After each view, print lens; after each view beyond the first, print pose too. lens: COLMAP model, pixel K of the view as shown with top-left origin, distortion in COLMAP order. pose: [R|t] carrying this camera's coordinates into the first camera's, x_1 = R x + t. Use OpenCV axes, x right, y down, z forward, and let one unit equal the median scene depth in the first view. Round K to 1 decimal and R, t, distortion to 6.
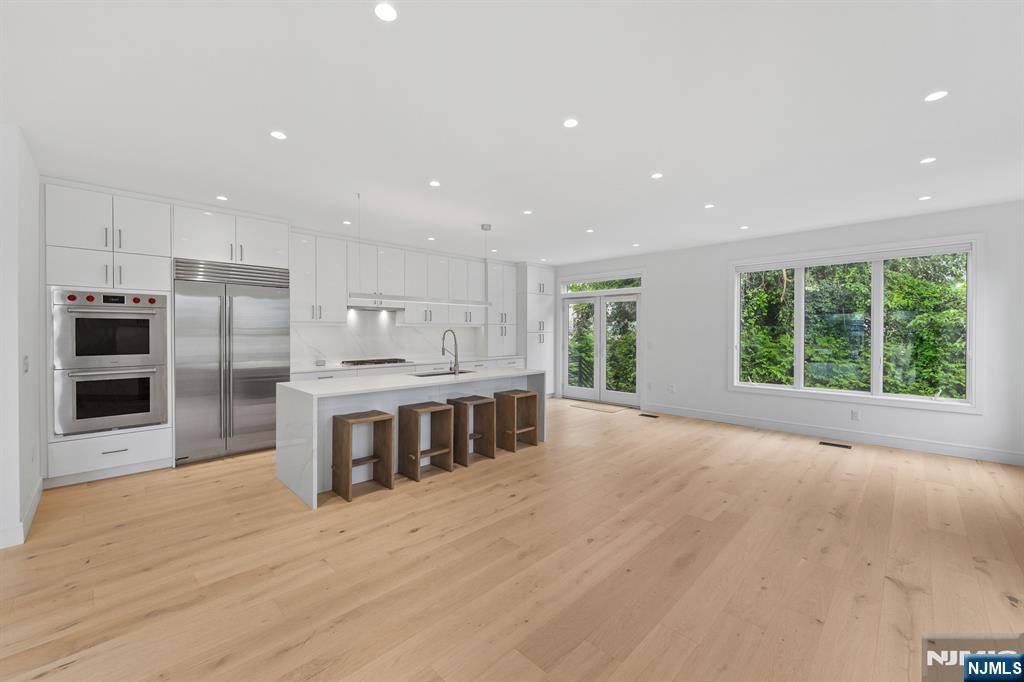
lens RADIAL K [[404.8, 0, 500.9], [0, 404.8, 338.4], [0, 0, 1]] dist [0.000610, 0.000525]
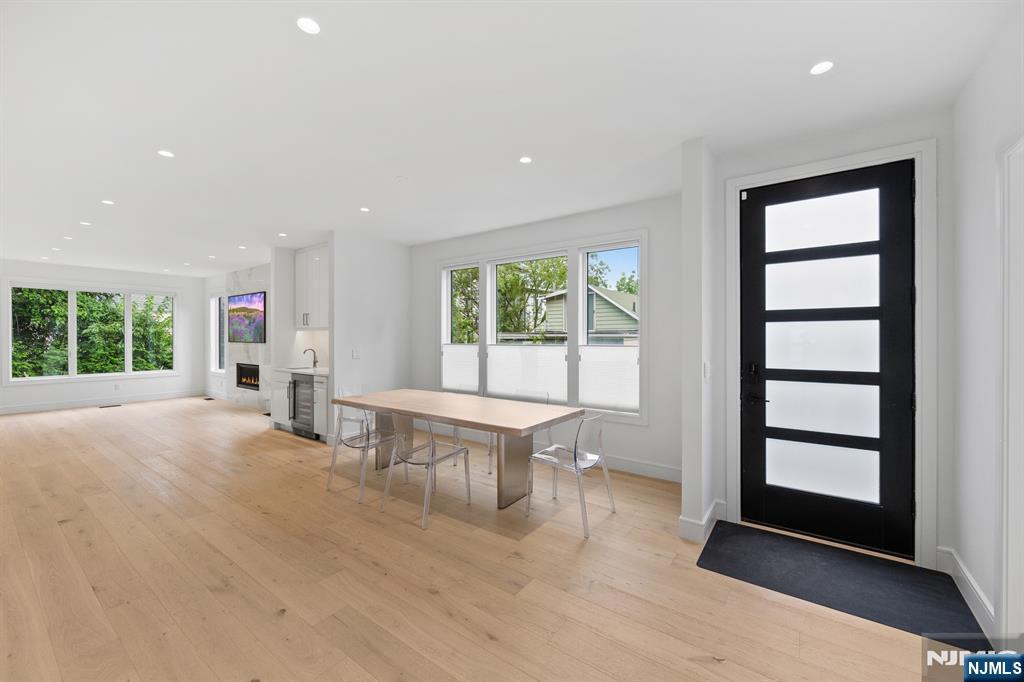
lens RADIAL K [[404.8, 0, 512.3], [0, 404.8, 340.0], [0, 0, 1]] dist [0.000610, 0.000525]
pose [[-0.165005, -0.000783, 0.986292, -0.595895], [0.010163, 0.999945, 0.002494, 0.006614], [-0.986240, 0.010435, -0.164988, -0.184621]]
